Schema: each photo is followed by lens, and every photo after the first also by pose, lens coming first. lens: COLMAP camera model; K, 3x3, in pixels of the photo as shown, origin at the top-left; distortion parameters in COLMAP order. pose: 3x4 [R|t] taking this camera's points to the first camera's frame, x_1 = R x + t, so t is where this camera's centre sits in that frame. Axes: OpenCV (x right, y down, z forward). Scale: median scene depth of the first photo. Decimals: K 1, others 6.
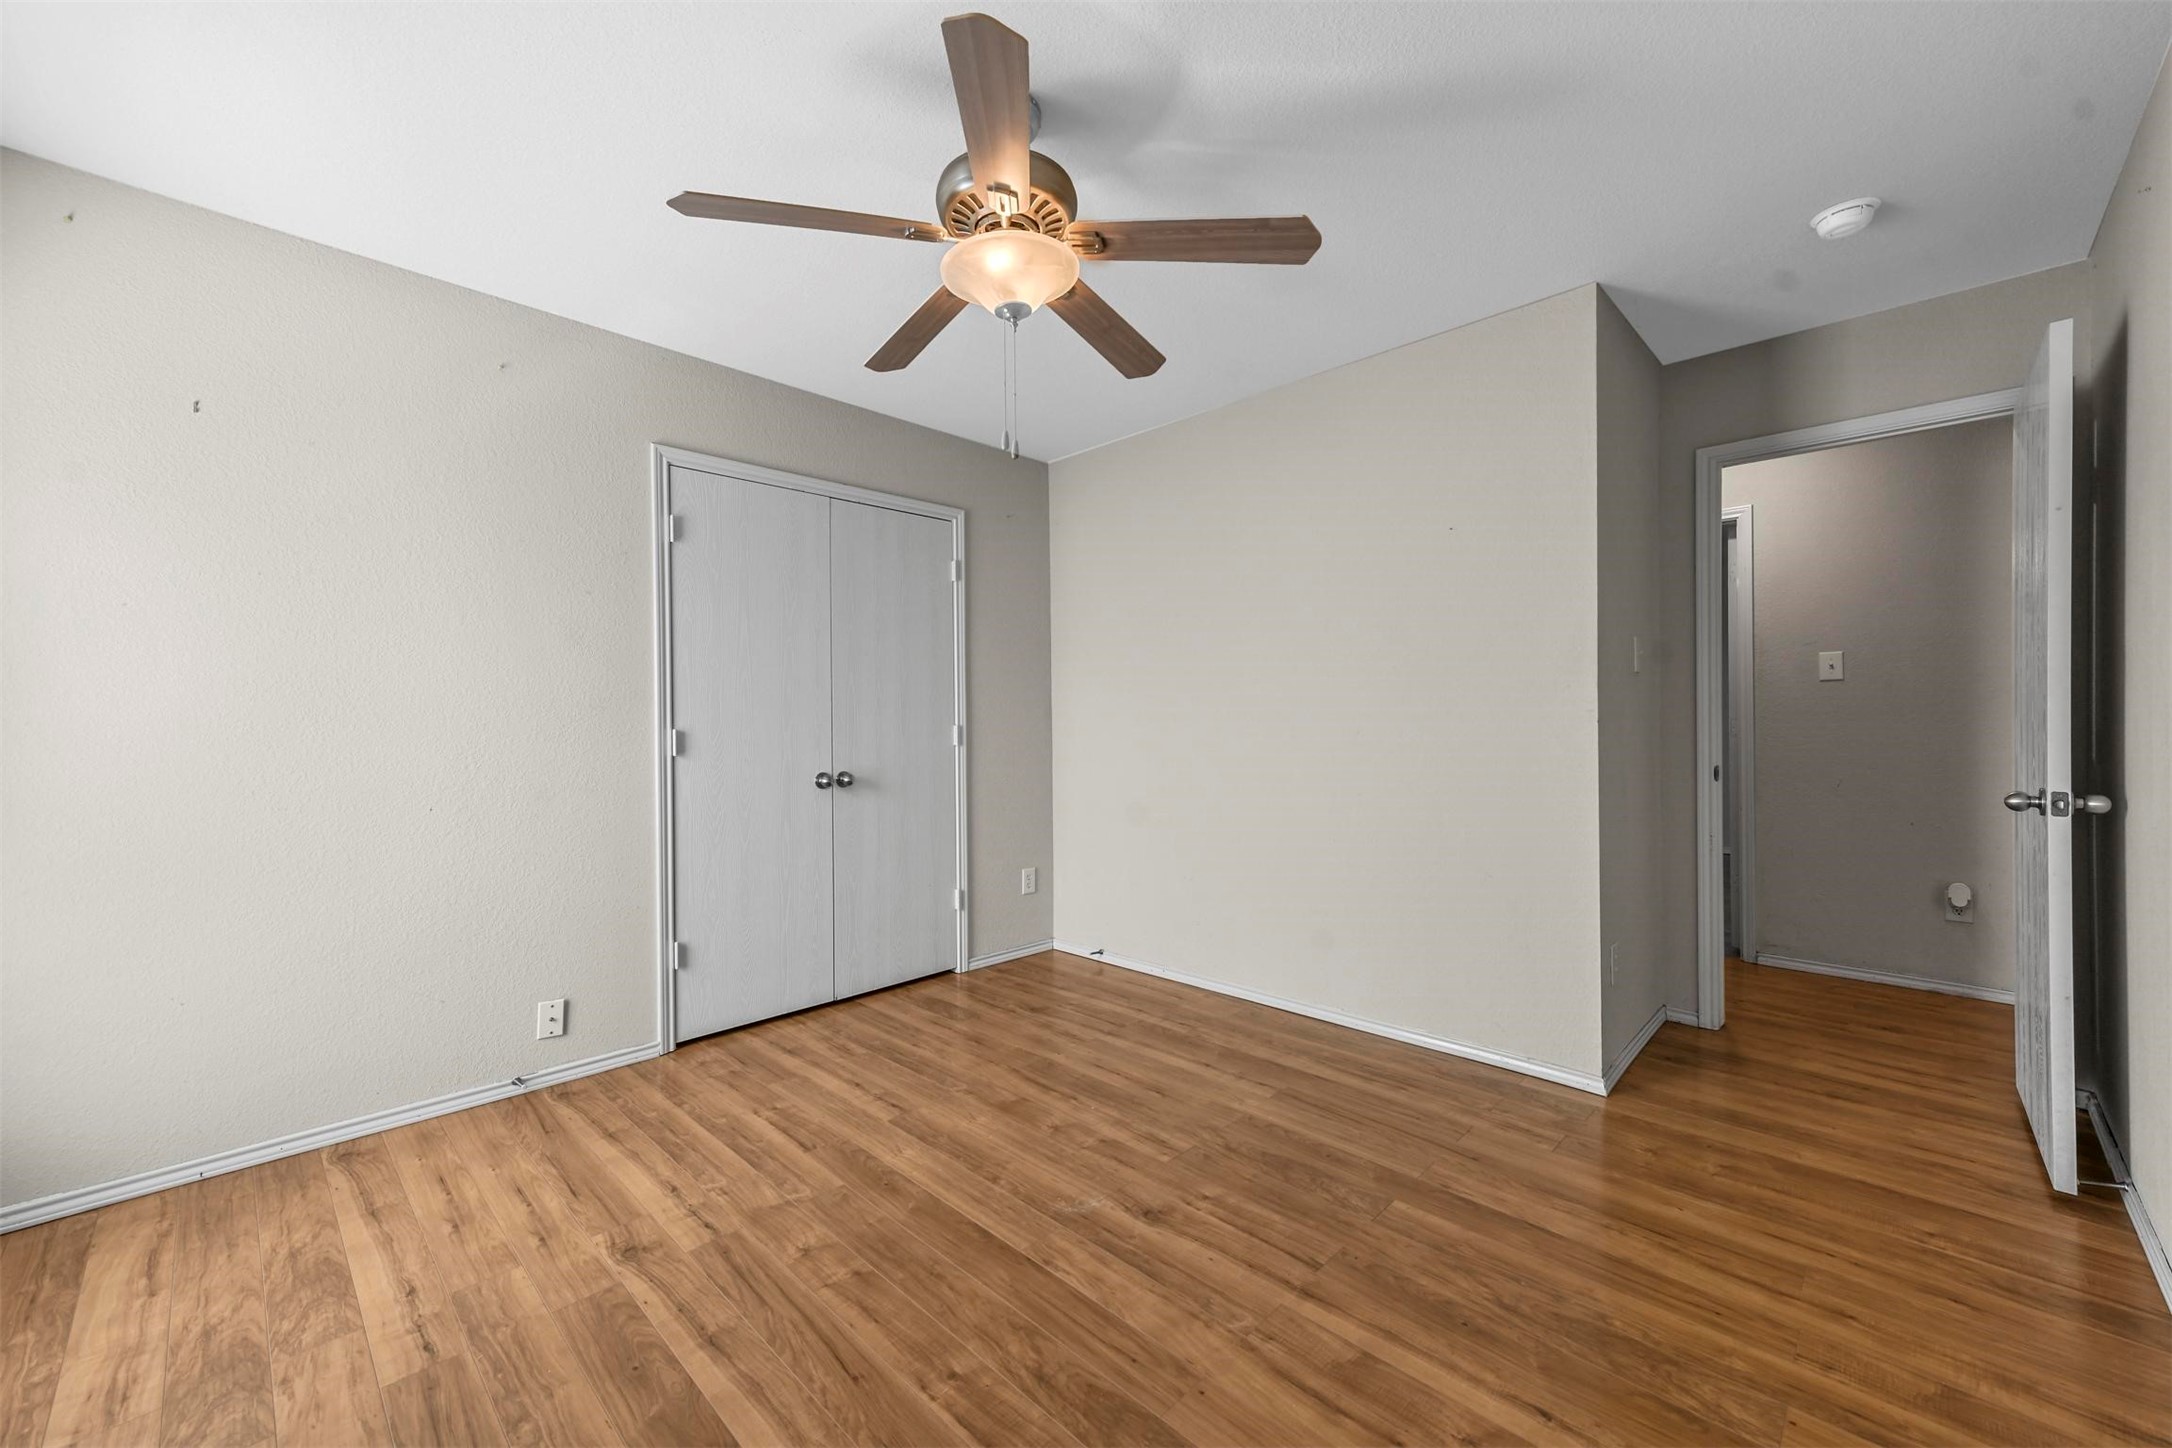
lens RADIAL K [[853.1, 0, 1082.4], [0, 853.1, 731.0], [0, 0, 1]] dist [0.017813, 0.000967]
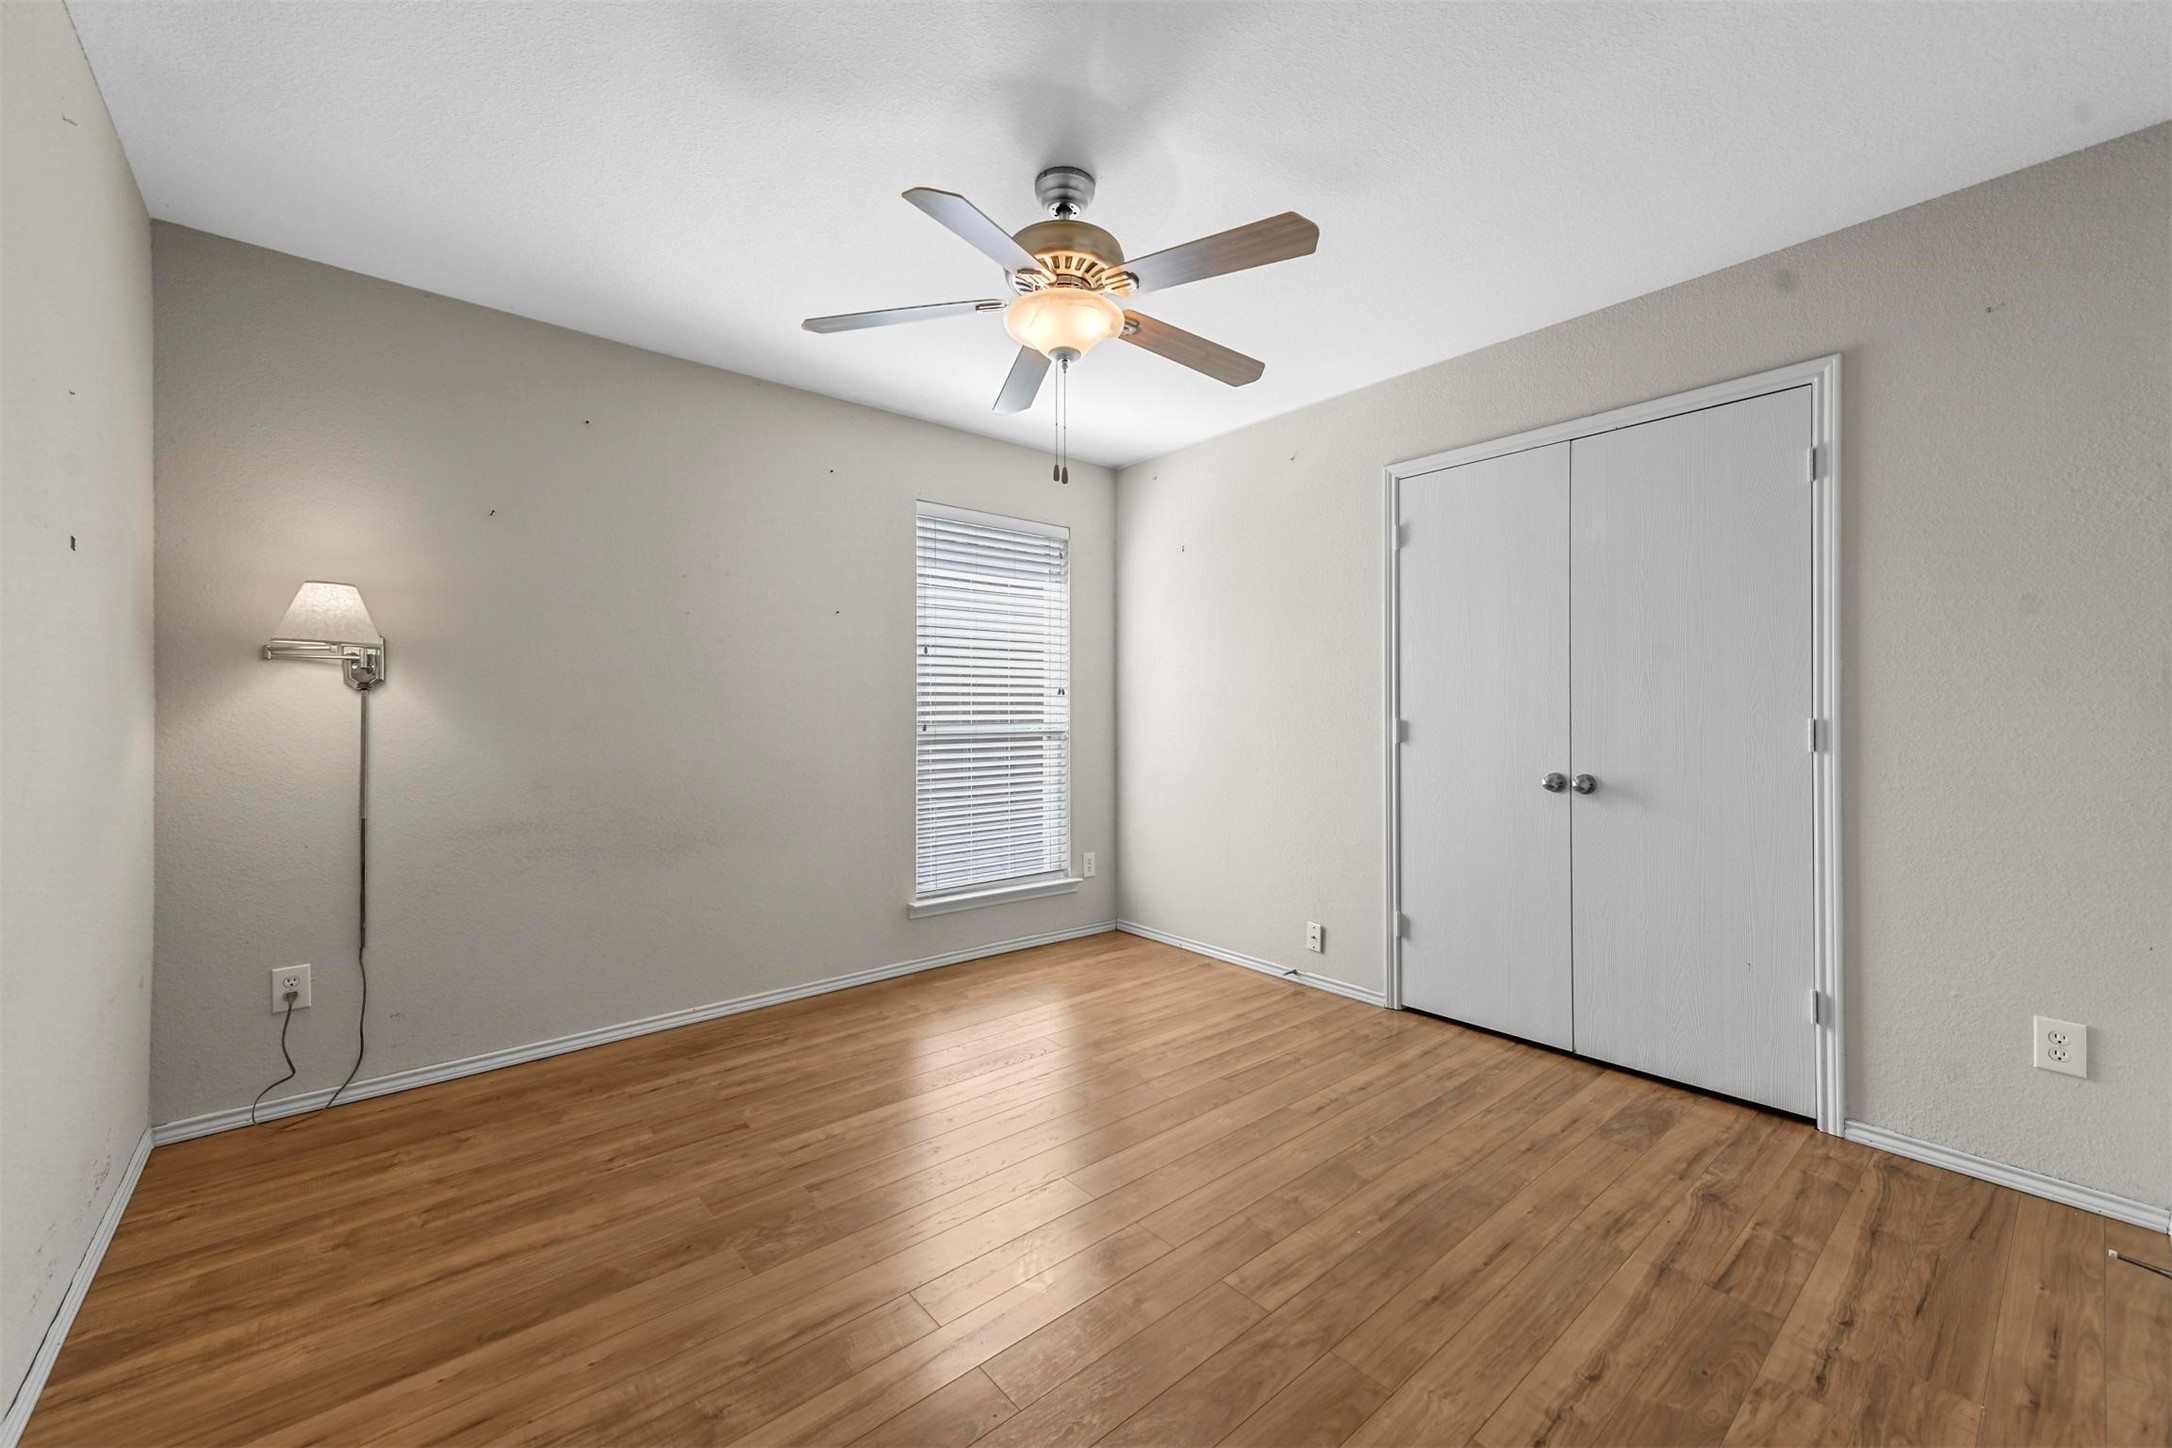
lens RADIAL K [[853.1, 0, 1078.2], [0, 853.1, 692.4], [0, 0, 1]] dist [0.017813, 0.000967]
pose [[-0.091865, -0.020912, -0.995552, 0.646741], [-0.010345, 0.999746, -0.020046, -0.007264], [0.995718, 0.008457, -0.092058, 0.677451]]
